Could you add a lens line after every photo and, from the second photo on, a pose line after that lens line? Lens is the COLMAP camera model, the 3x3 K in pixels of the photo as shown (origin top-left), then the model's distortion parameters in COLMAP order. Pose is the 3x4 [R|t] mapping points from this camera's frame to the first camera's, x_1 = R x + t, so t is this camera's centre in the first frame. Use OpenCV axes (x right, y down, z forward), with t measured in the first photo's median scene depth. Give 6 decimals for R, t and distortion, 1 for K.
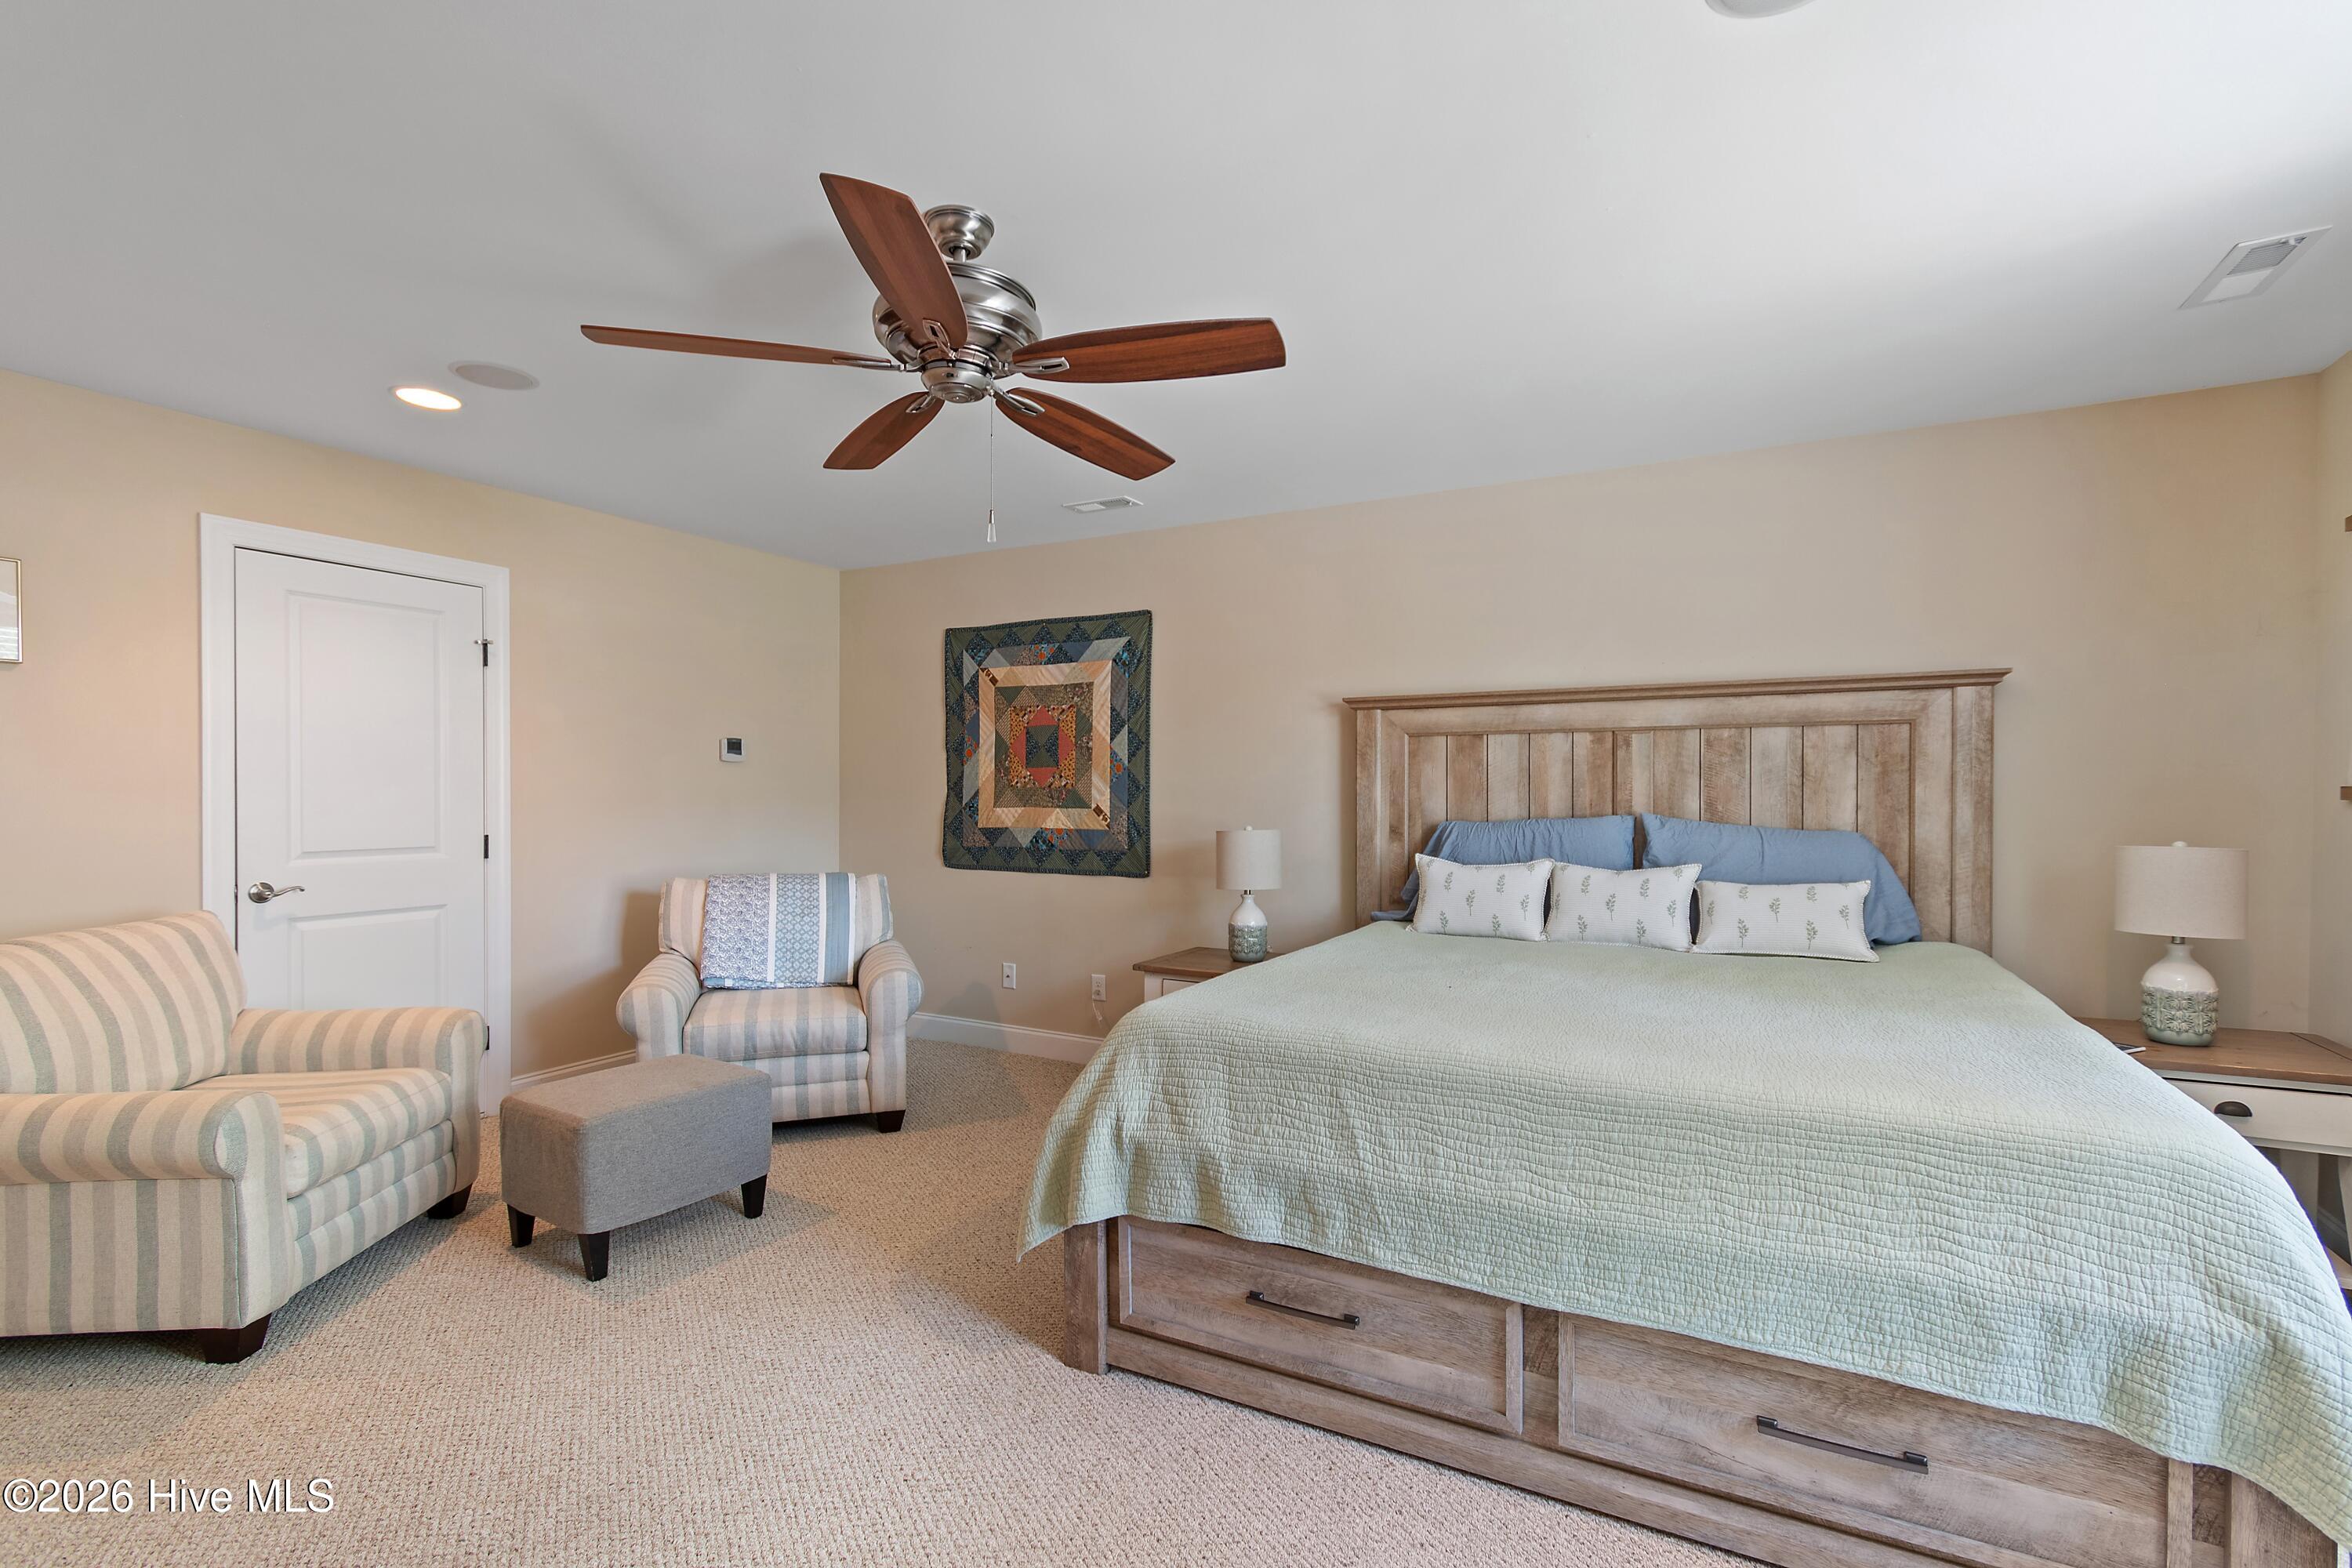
lens RADIAL K [[1036.0, 0, 1160.6], [0, 1036.0, 791.5], [0, 0, 1]] dist [0.004441, -0.003084]
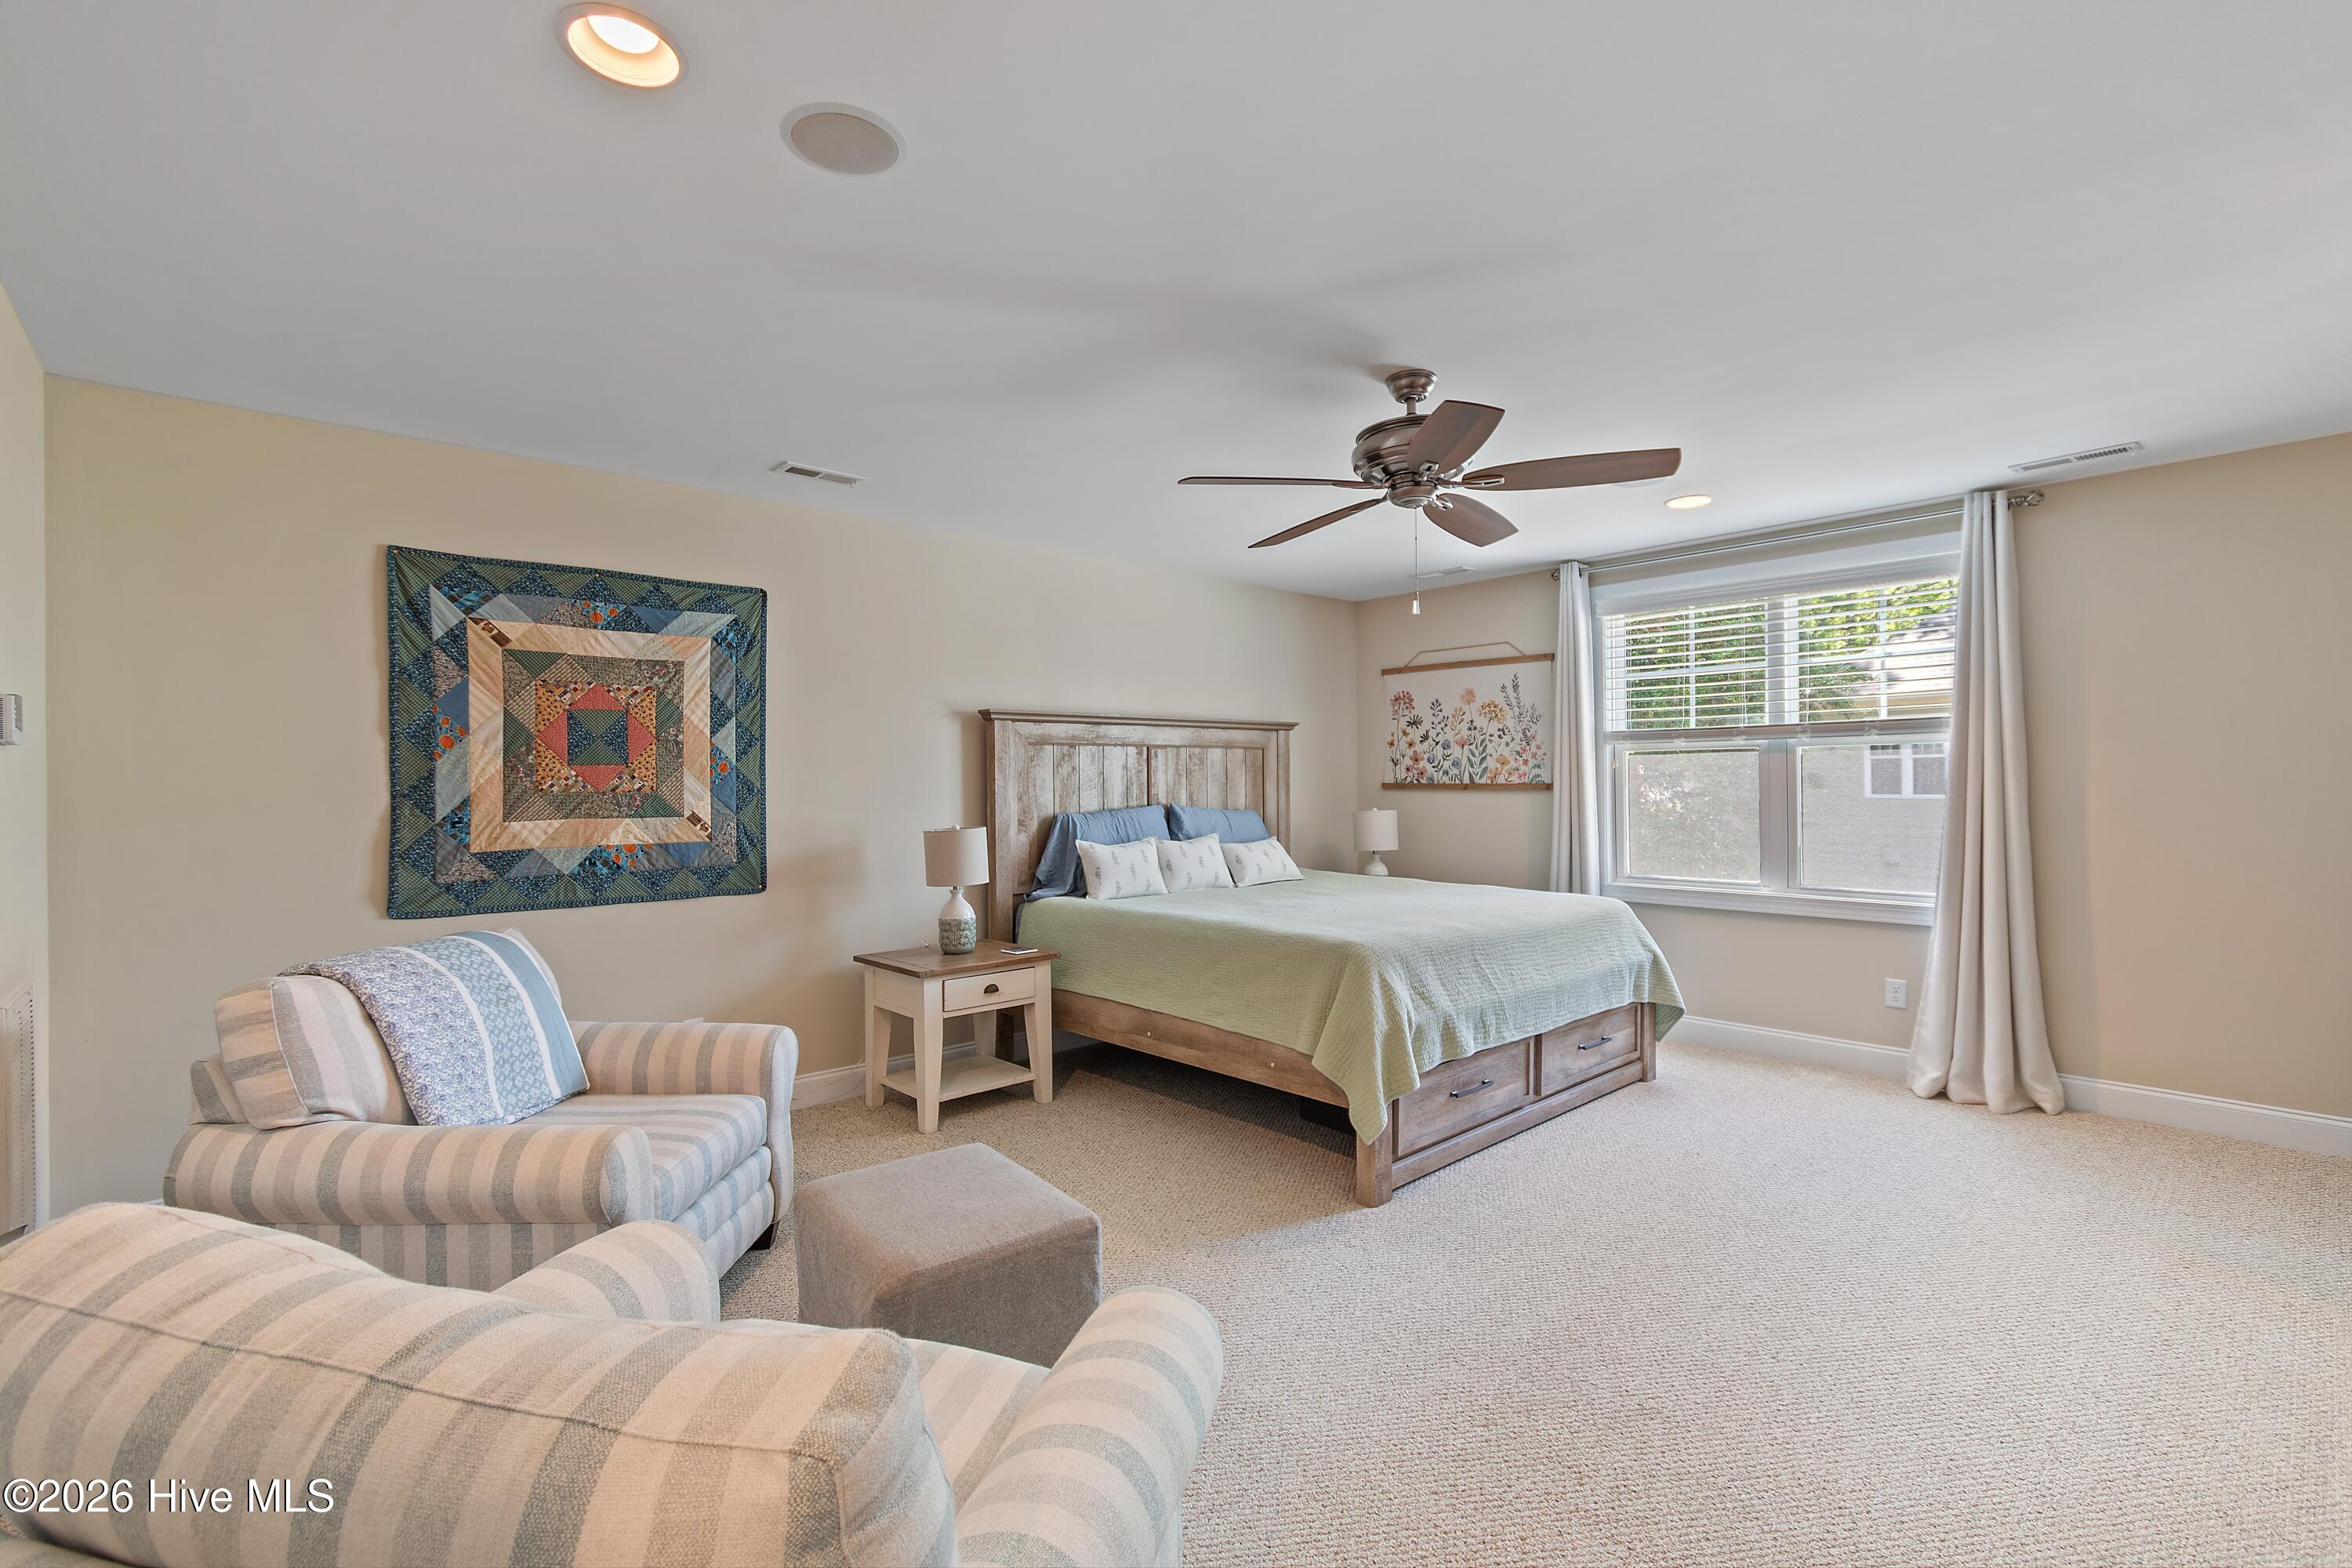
lens RADIAL K [[1036.0, 0, 1156.2], [0, 1036.0, 775.7], [0, 0, 1]] dist [0.004441, -0.003084]
pose [[0.353636, 0.000424, 0.935383, -0.699857], [0.009623, 0.999945, -0.004091, -0.008923], [-0.935333, 0.010448, 0.353613, 0.366565]]
